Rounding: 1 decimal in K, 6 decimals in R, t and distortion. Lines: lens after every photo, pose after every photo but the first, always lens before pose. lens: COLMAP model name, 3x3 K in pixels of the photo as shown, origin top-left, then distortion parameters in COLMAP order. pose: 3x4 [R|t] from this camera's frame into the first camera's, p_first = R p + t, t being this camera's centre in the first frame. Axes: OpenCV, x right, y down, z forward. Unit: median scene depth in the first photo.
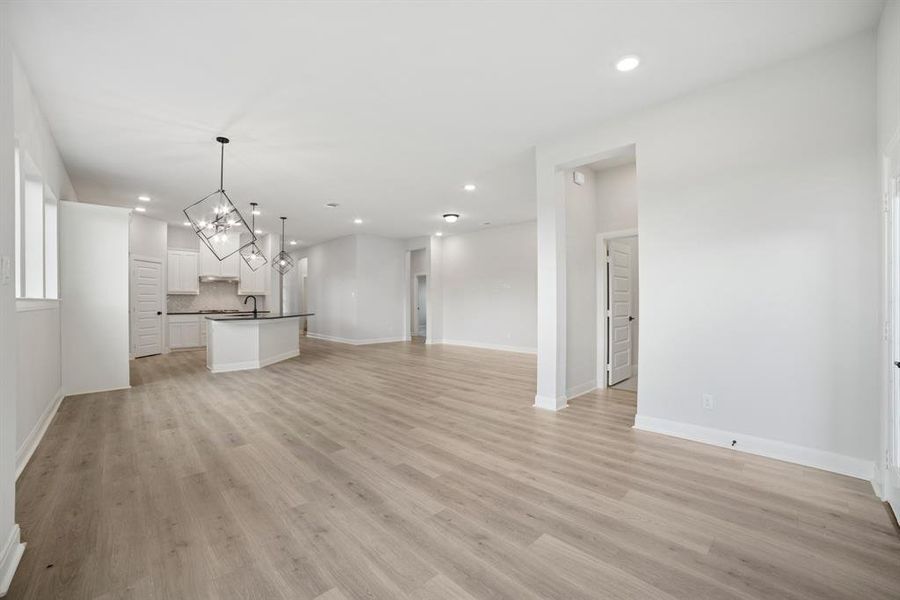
lens RADIAL K [[369.5, 0, 451.1], [0, 369.5, 300.1], [0, 0, 1]] dist [-0.104663, 0.037409]
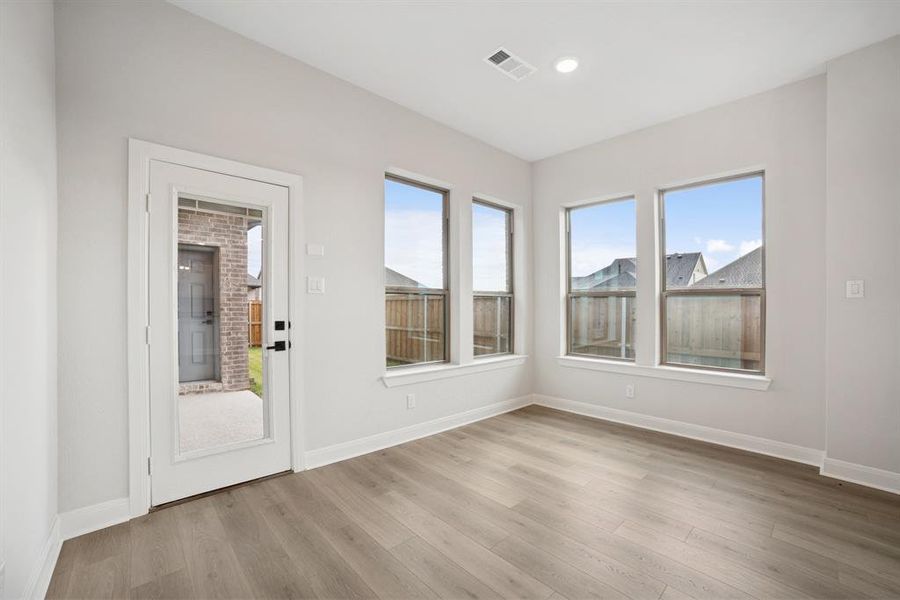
lens RADIAL K [[369.5, 0, 451.1], [0, 369.5, 300.1], [0, 0, 1]] dist [-0.104663, 0.037409]
pose [[-0.999706, -0.000663, 0.024251, 0.215576], [-0.001042, 0.999878, -0.015615, 0.002739], [-0.024237, -0.015636, -0.999584, 1.089769]]
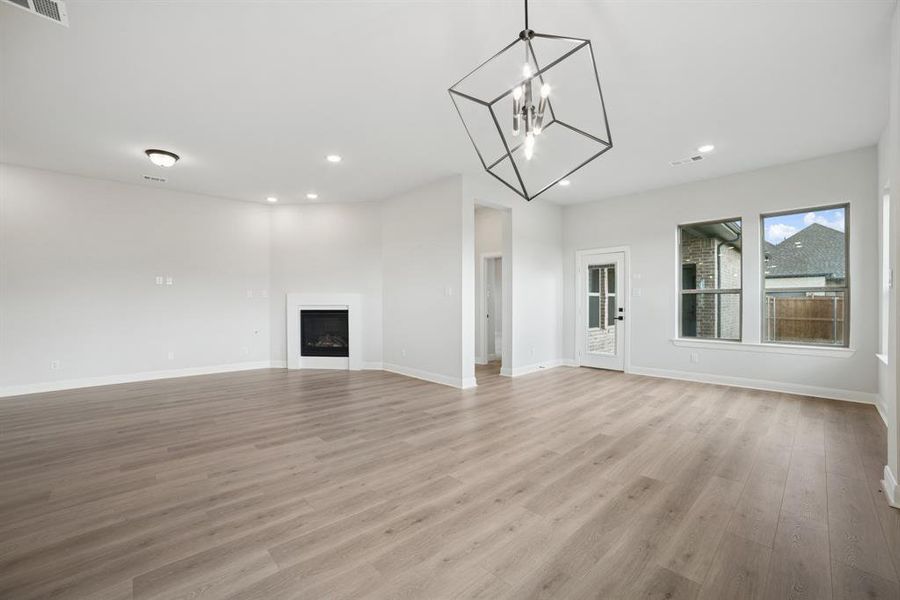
lens RADIAL K [[368.5, 0, 453.1], [0, 368.5, 303.8], [0, 0, 1]] dist [-0.103119, 0.033301]
pose [[0.016200, -0.003039, 0.999864, -1.140840], [0.002167, 0.999993, 0.003004, 0.004822], [-0.999866, 0.002118, 0.016207, 1.164566]]
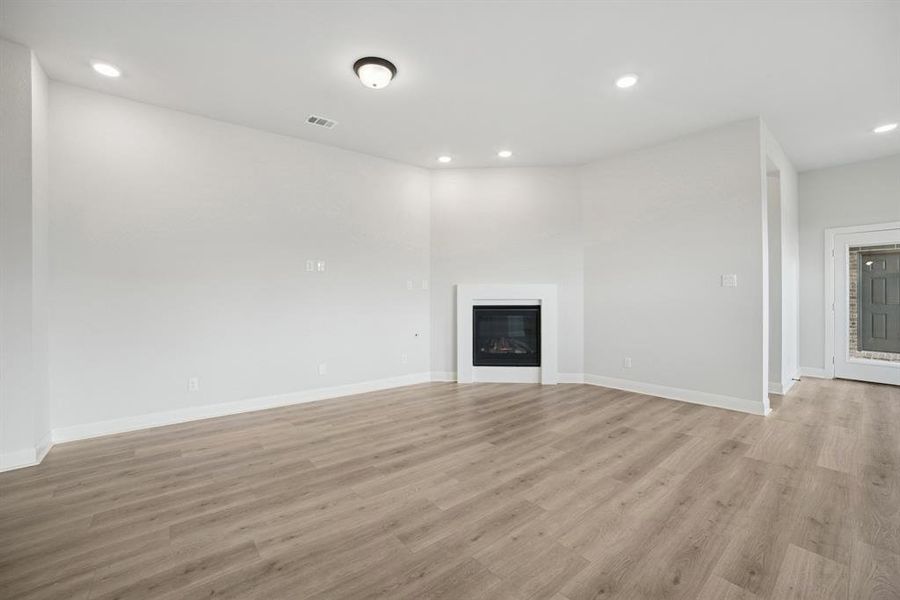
lens RADIAL K [[369.5, 0, 451.1], [0, 369.5, 300.1], [0, 0, 1]] dist [-0.104663, 0.037409]
pose [[0.087237, -0.013562, 0.996095, -0.756936], [0.004248, 0.999903, 0.013242, -0.001443], [-0.996179, 0.003076, 0.087286, 1.926486]]
